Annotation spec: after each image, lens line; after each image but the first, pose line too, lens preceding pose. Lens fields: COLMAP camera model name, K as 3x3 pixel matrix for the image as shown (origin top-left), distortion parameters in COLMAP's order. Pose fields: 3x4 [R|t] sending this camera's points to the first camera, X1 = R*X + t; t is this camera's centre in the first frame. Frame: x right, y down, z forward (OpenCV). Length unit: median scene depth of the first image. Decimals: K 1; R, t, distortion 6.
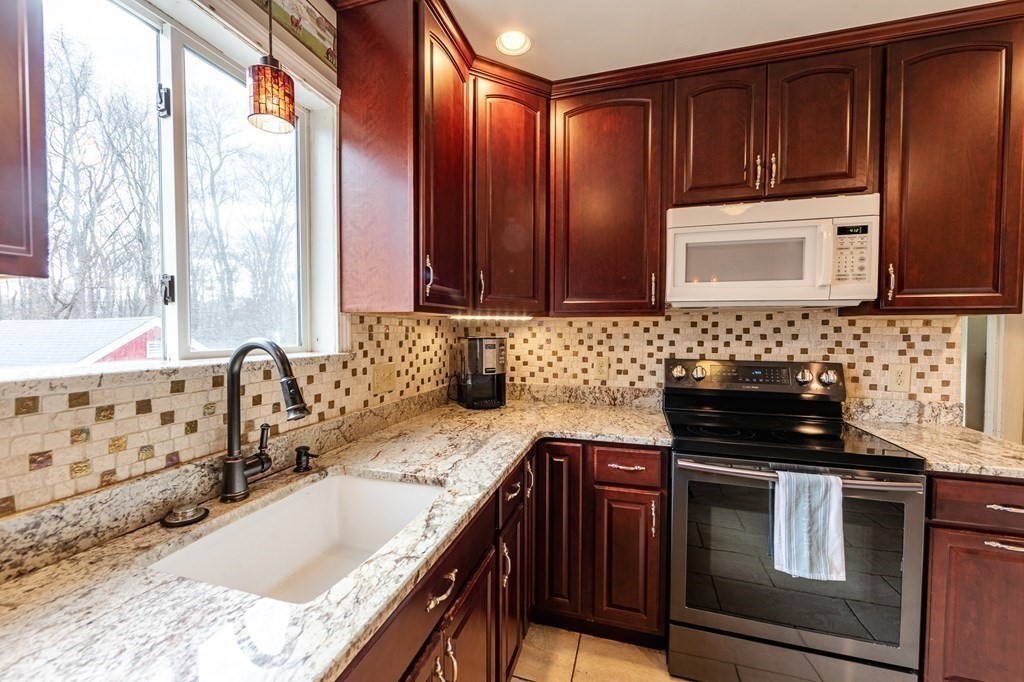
lens RADIAL K [[410.3, 0, 512.0], [0, 410.3, 341.0], [0, 0, 1]] dist [-0.000994, -0.000132]
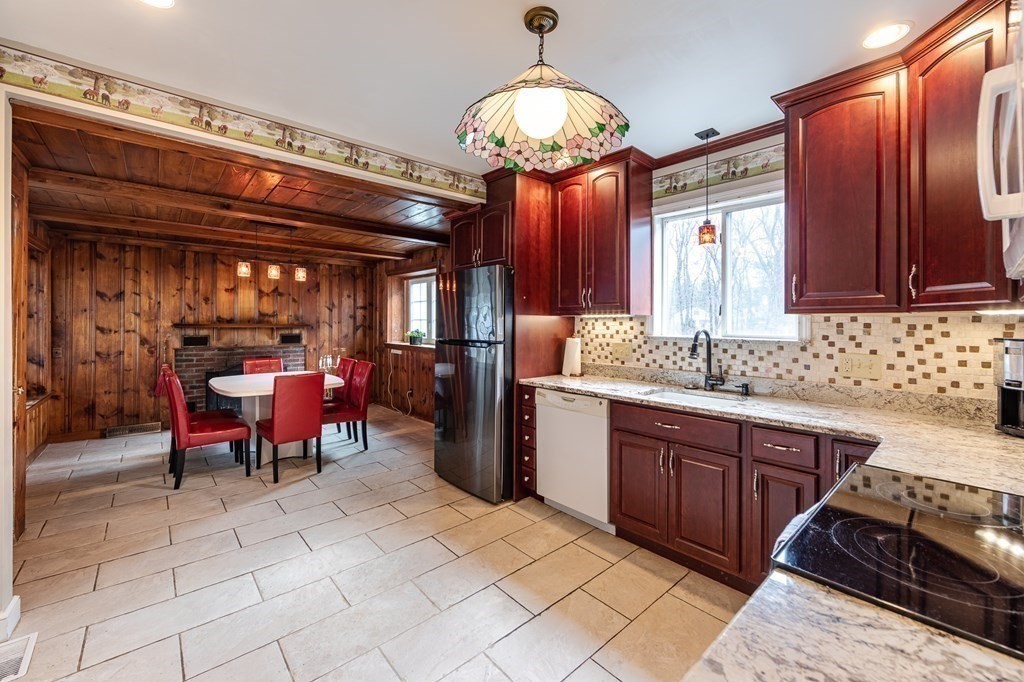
lens RADIAL K [[411.7, 0, 515.7], [0, 411.7, 323.1], [0, 0, 1]] dist [-0.001702, -0.000134]
pose [[-0.512624, -0.006390, -0.858589, 1.180231], [-0.035219, 0.999287, 0.013590, -0.017309], [0.857890, 0.037205, -0.512484, 0.692423]]
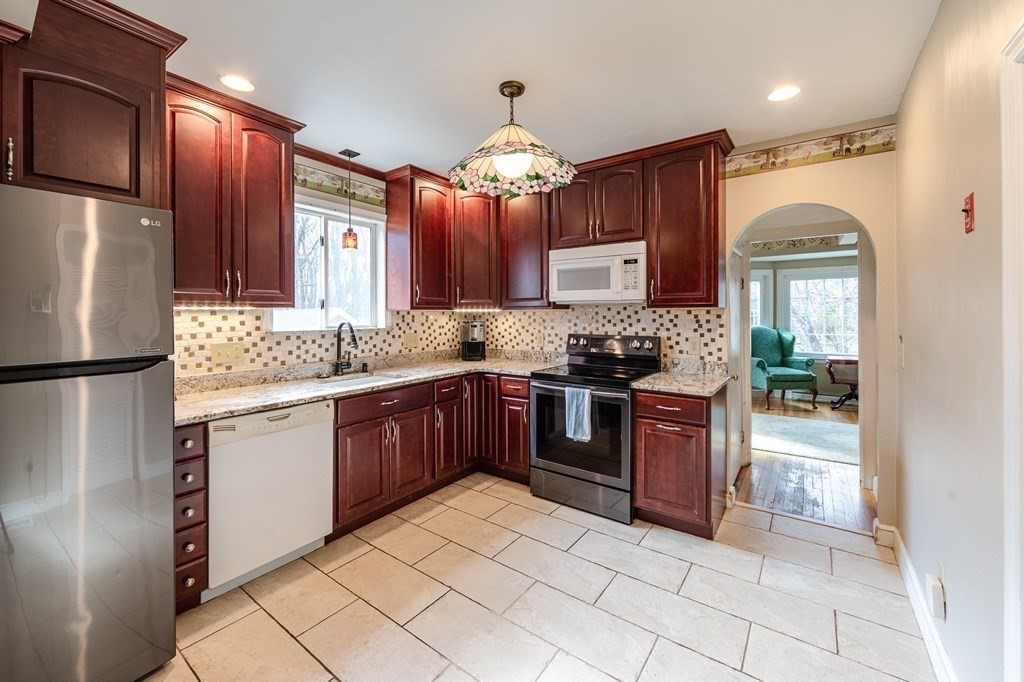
lens RADIAL K [[412.4, 0, 510.5], [0, 412.4, 317.2], [0, 0, 1]] dist [0.000354, -0.000098]
pose [[0.946068, -0.003472, -0.323949, 0.787379], [-0.004038, 0.999738, -0.022509, 0.015773], [0.323942, 0.022603, 0.945807, -0.765680]]
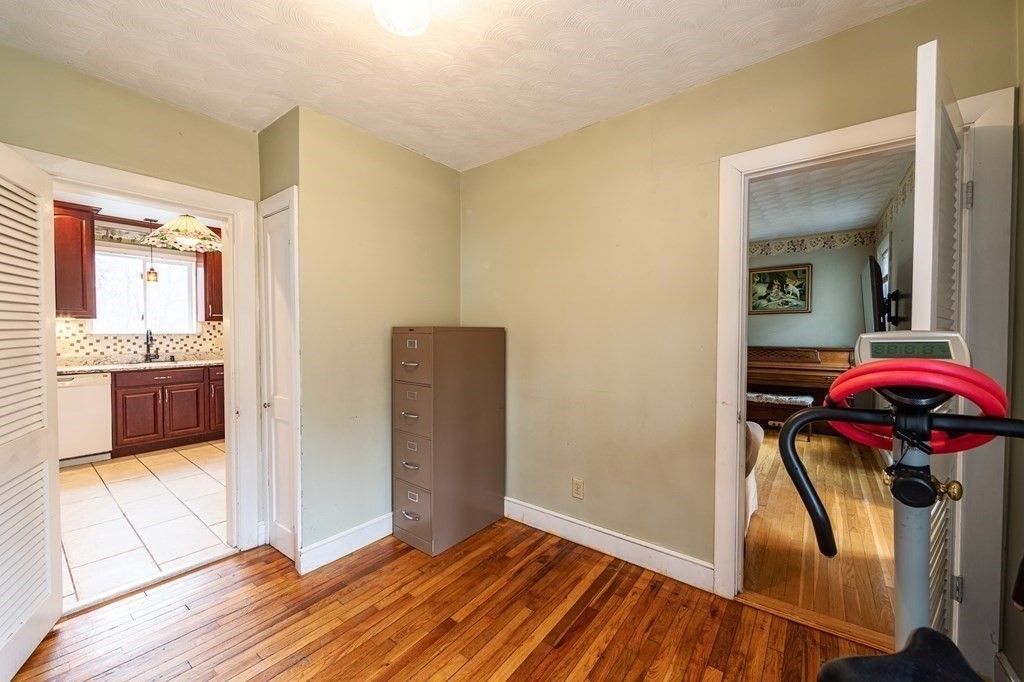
lens RADIAL K [[403.0, 0, 512.0], [0, 403.0, 341.0], [0, 0, 1]] dist [-0.001684, -0.000171]
pose [[0.935172, 0.009220, -0.354074, 2.572286], [-0.010859, 0.999938, -0.002643, 0.058808], [0.354028, 0.006317, 0.935213, -0.964650]]
